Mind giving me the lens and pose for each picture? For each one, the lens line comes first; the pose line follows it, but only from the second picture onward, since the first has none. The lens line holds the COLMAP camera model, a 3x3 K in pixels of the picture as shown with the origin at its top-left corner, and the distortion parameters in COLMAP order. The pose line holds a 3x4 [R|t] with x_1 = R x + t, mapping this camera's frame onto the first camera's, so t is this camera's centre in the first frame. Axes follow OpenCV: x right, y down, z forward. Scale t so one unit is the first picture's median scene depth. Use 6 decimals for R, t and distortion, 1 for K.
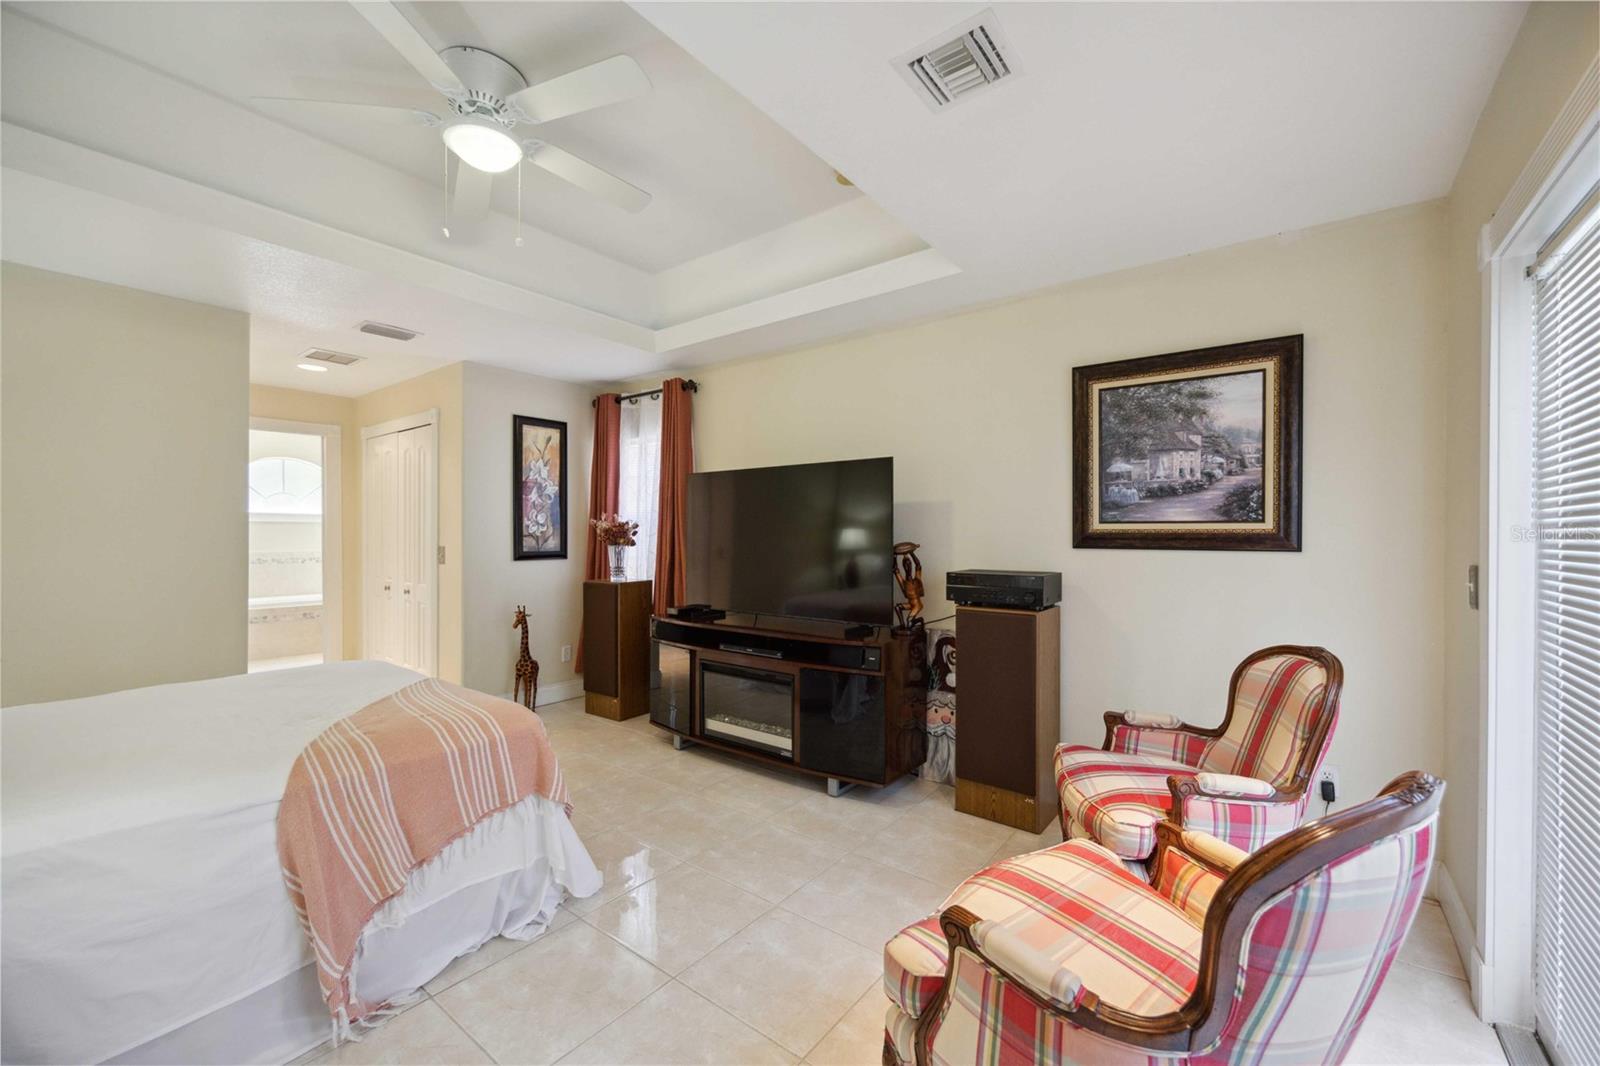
lens RADIAL K [[641.6, 0, 786.5], [0, 641.6, 536.5], [0, 0, 1]] dist [-0.000135, -0.000556]
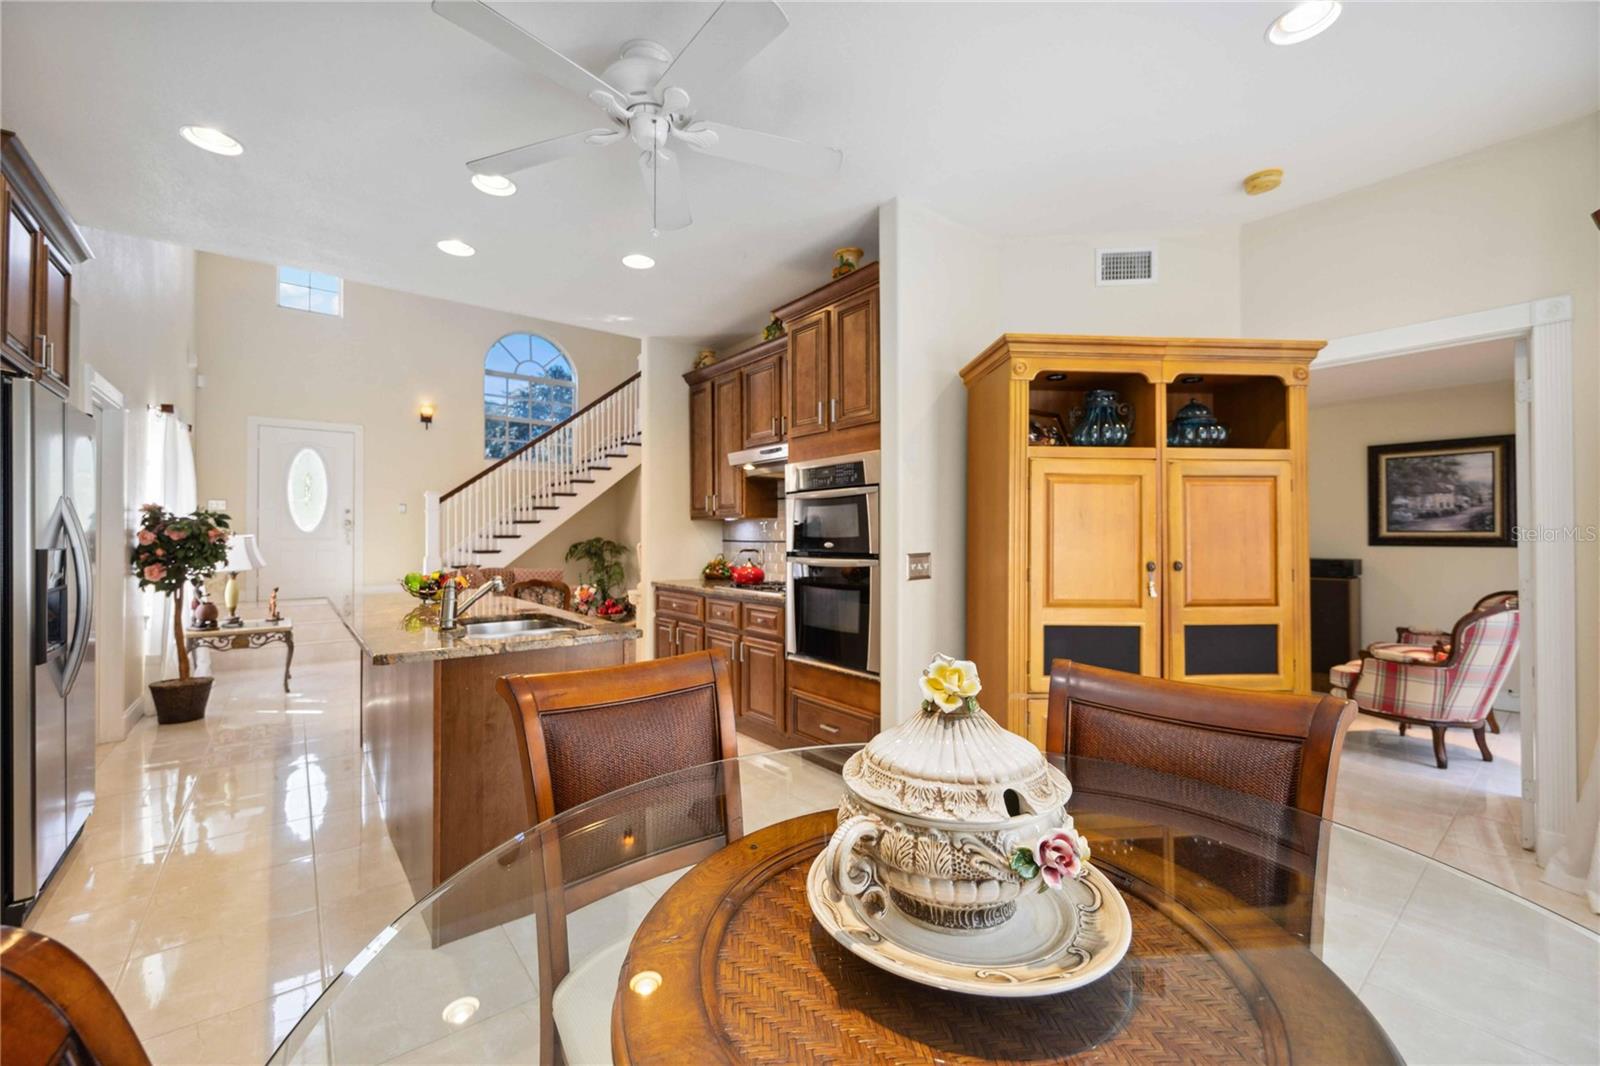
lens RADIAL K [[641.6, 0, 783.7], [0, 641.6, 532.5], [0, 0, 1]] dist [-0.000135, -0.000556]
pose [[0.970566, -0.005688, -0.240768, -0.749303], [0.003780, 0.999958, -0.008388, -0.010171], [0.240806, 0.007231, 0.970546, -1.201478]]
